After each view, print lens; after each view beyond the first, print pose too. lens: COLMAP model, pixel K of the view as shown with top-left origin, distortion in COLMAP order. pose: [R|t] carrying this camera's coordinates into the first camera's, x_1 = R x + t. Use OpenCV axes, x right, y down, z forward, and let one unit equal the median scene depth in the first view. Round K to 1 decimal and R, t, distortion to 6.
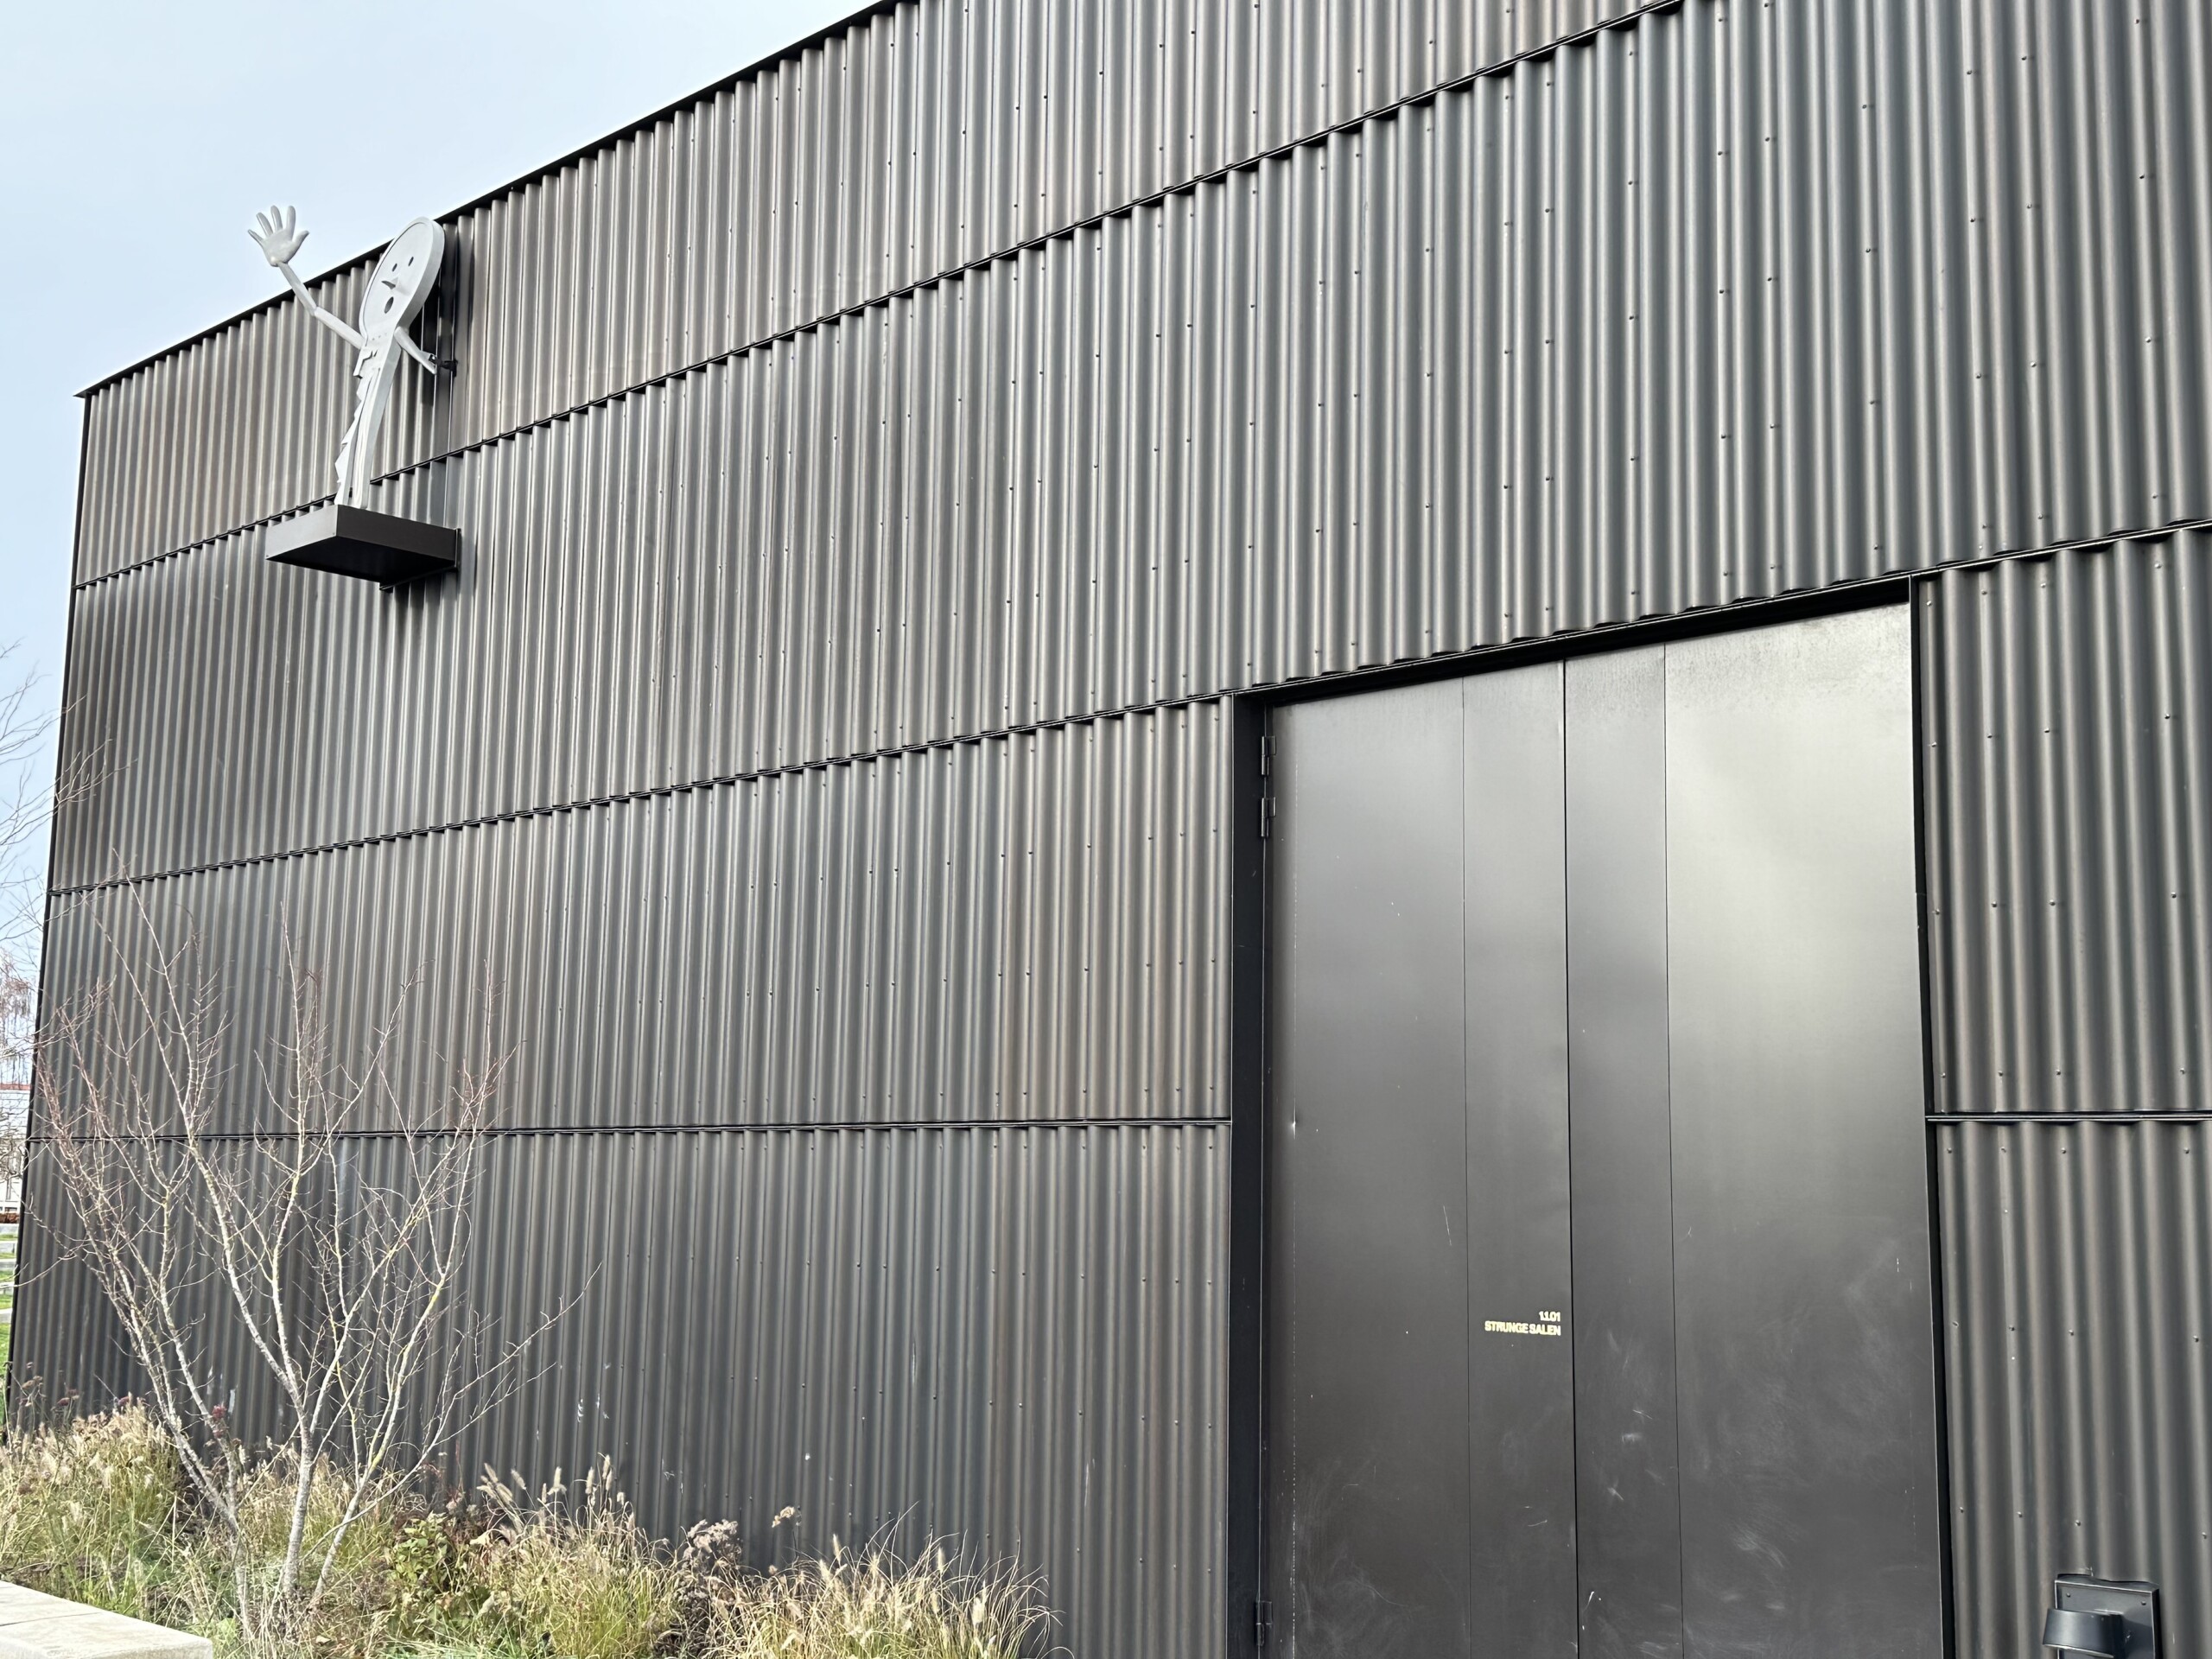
lens RADIAL K [[2588.9, 0, 1108.1], [0, 2588.9, 828.2], [0, 0, 1]] dist [0.037253, 0.000000]
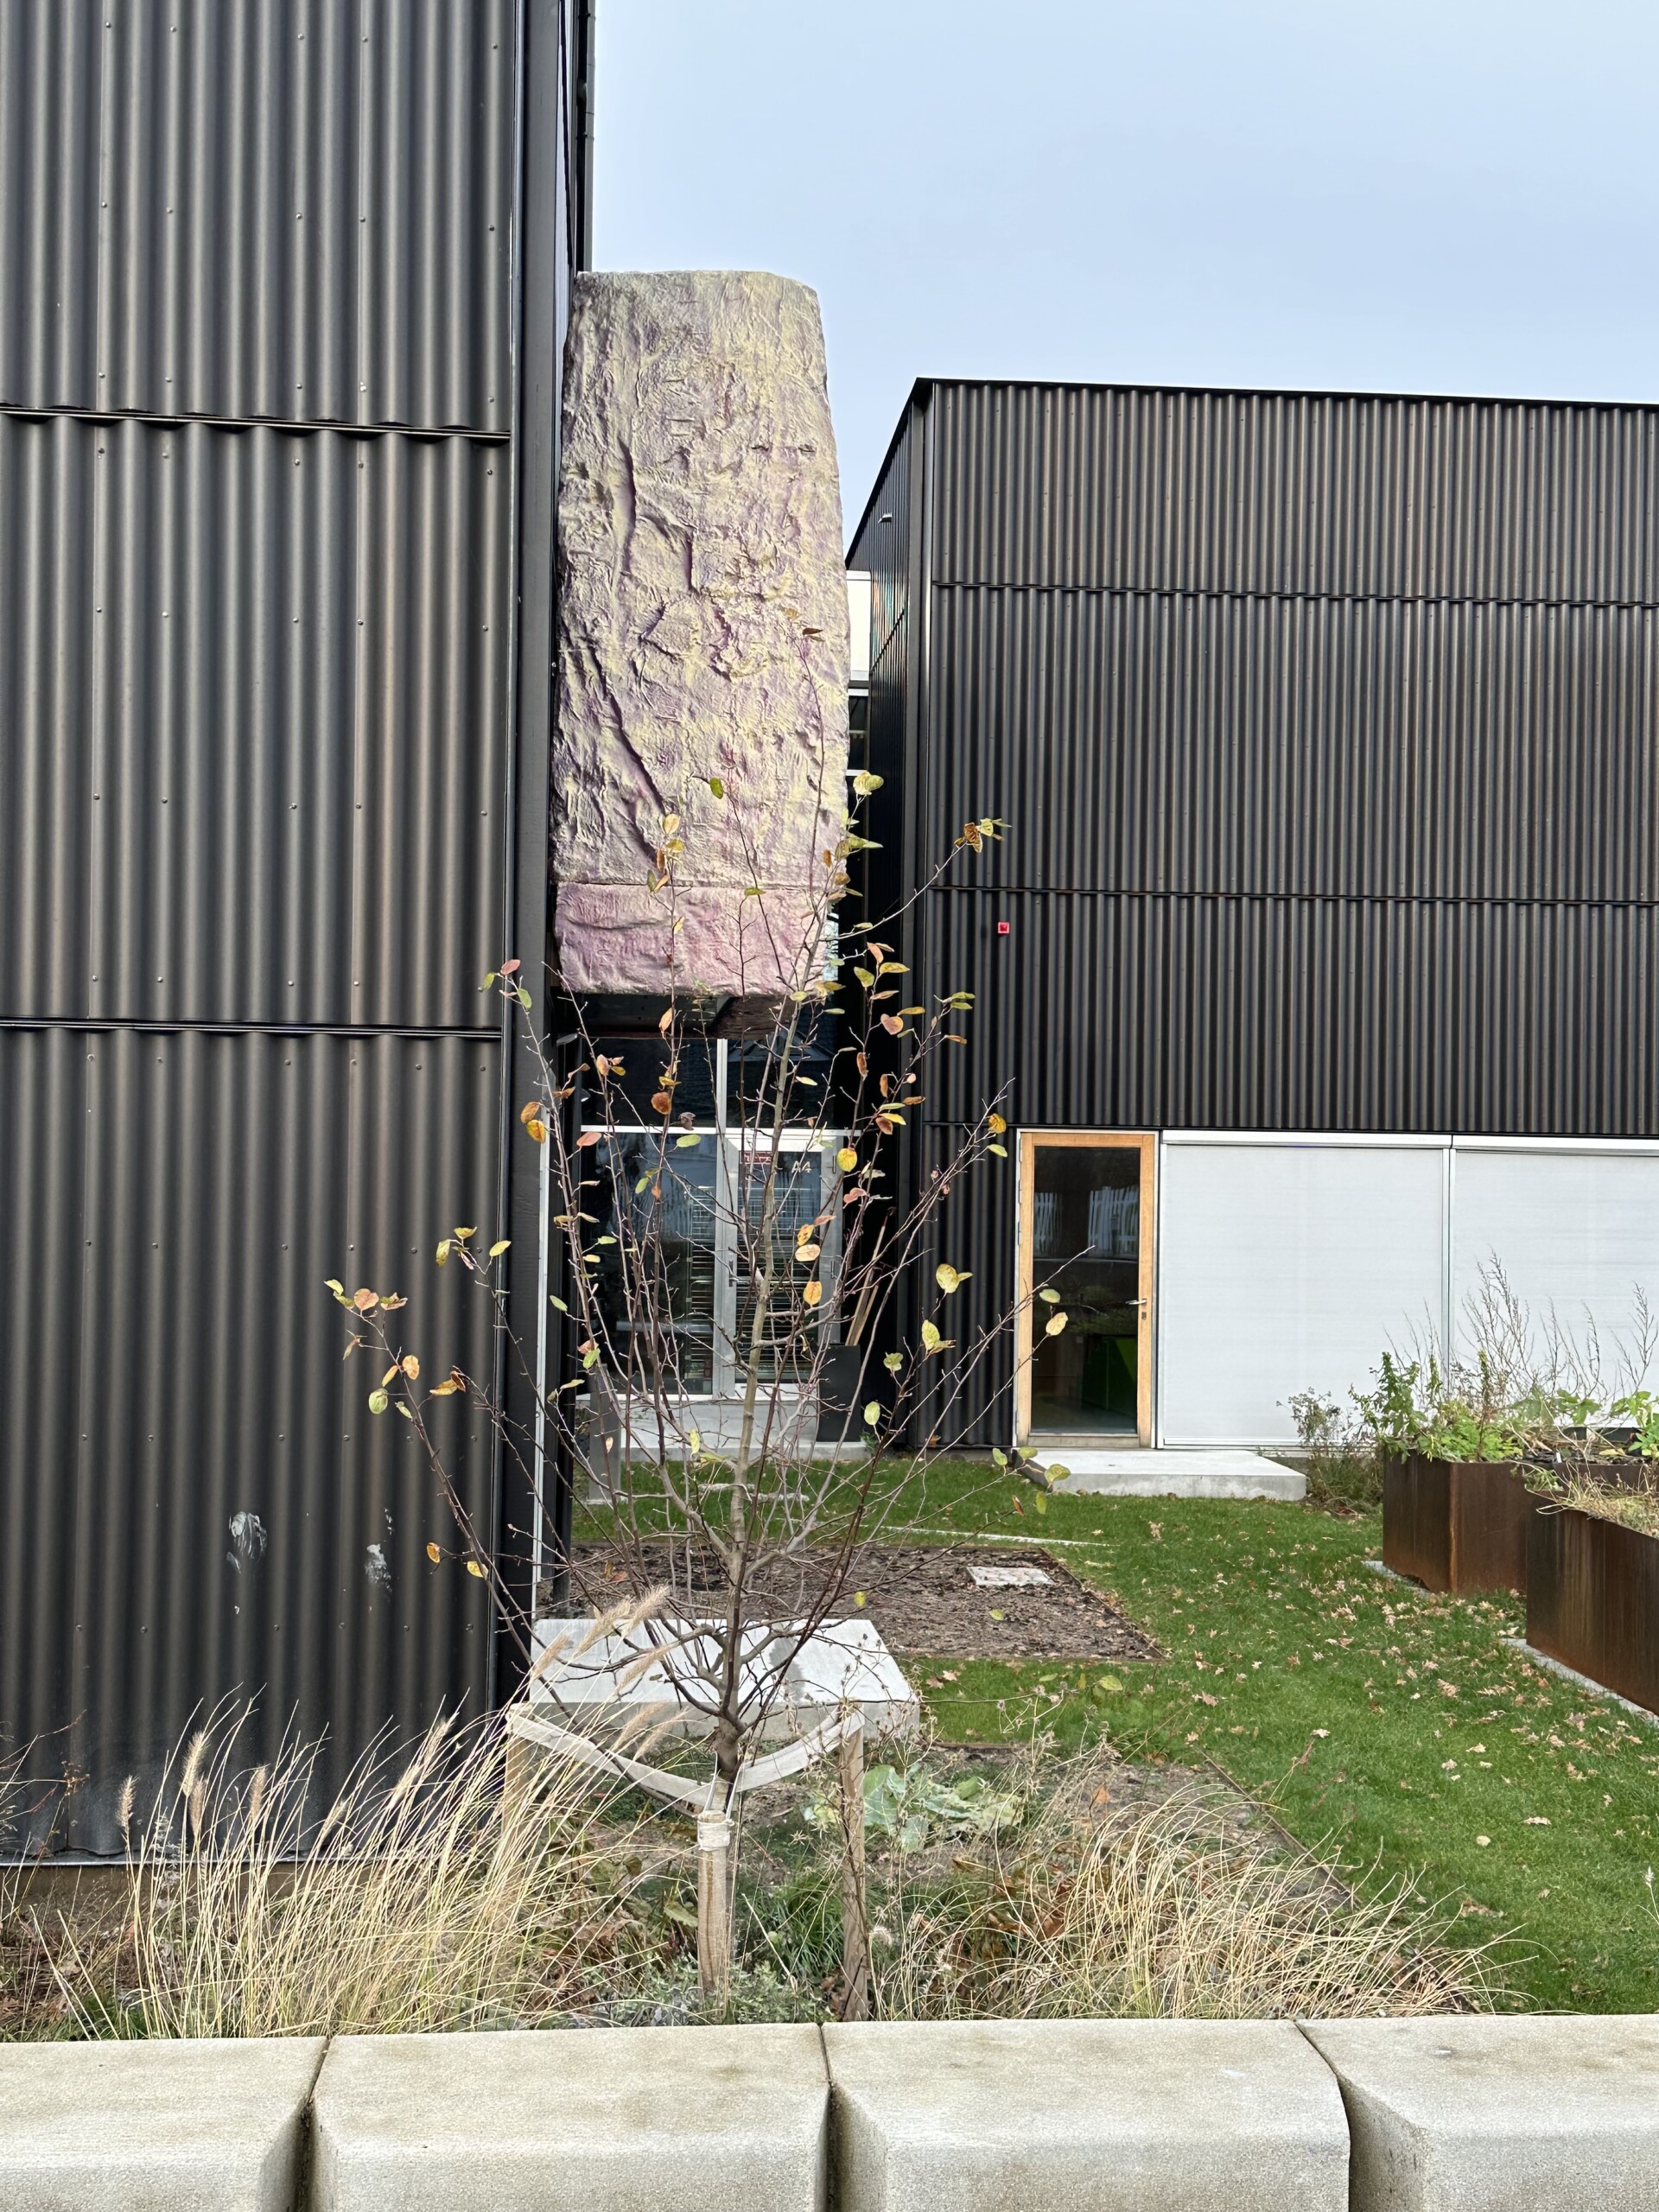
lens RADIAL K [[2588.9, 0, 829.6], [0, 2588.9, 1110.4], [0, 0, 1]] dist [0.037253, 0.000000]
pose [[0.642853, 0.004660, 0.765975, -0.215540], [-0.116430, 0.988957, 0.091698, 0.026622], [-0.757089, -0.148131, 0.636297, 0.209316]]
